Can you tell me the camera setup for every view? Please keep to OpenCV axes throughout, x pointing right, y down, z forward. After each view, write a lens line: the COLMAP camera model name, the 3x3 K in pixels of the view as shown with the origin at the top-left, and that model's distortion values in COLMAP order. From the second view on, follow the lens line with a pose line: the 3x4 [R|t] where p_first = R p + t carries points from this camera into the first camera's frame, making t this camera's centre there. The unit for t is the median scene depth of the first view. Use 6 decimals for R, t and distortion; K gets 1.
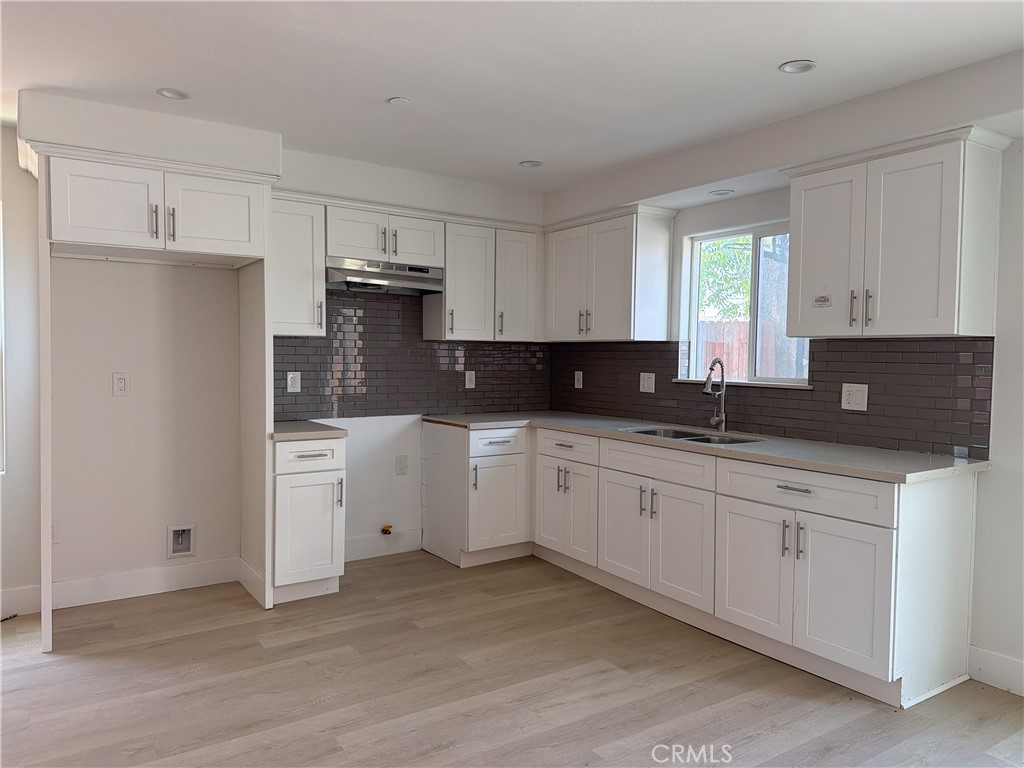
lens RADIAL K [[717.2, 0, 513.2], [0, 717.2, 382.9], [0, 0, 1]] dist [0.006444, -0.009781]
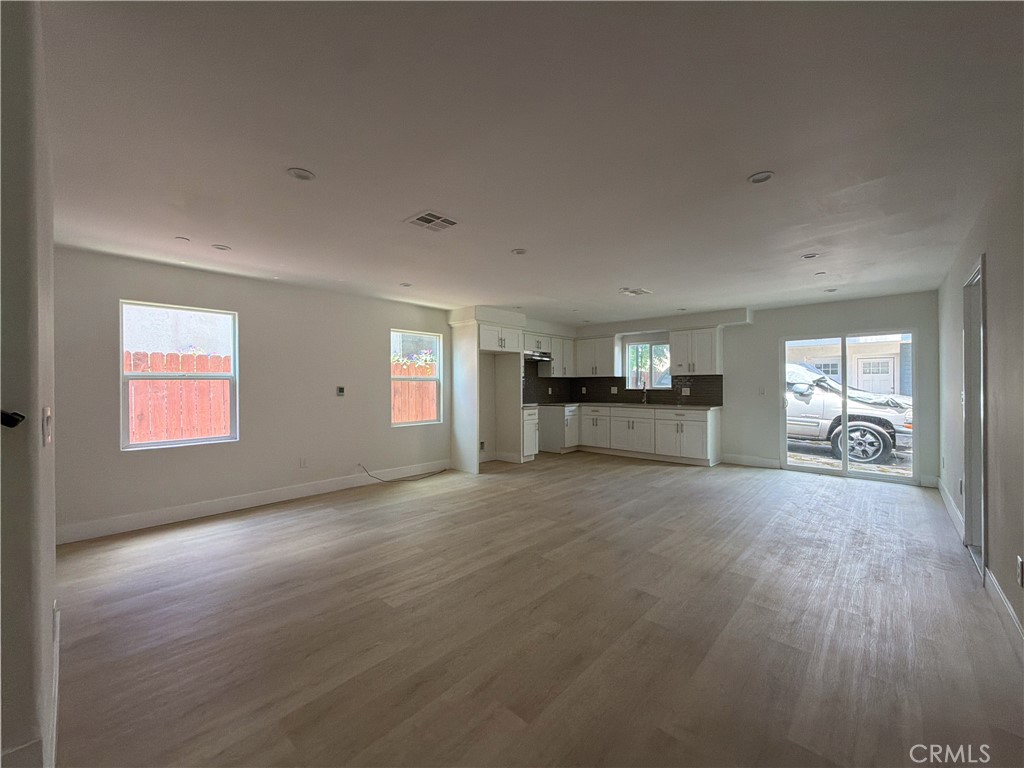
lens RADIAL K [[416.2, 0, 511.6], [0, 416.2, 384.6], [0, 0, 1]] dist [-0.000211, 0.000017]
pose [[0.971161, -0.016393, 0.237859, -0.715128], [0.025656, 0.999026, -0.035899, 0.029932], [-0.237039, 0.040967, 0.970636, -0.675437]]
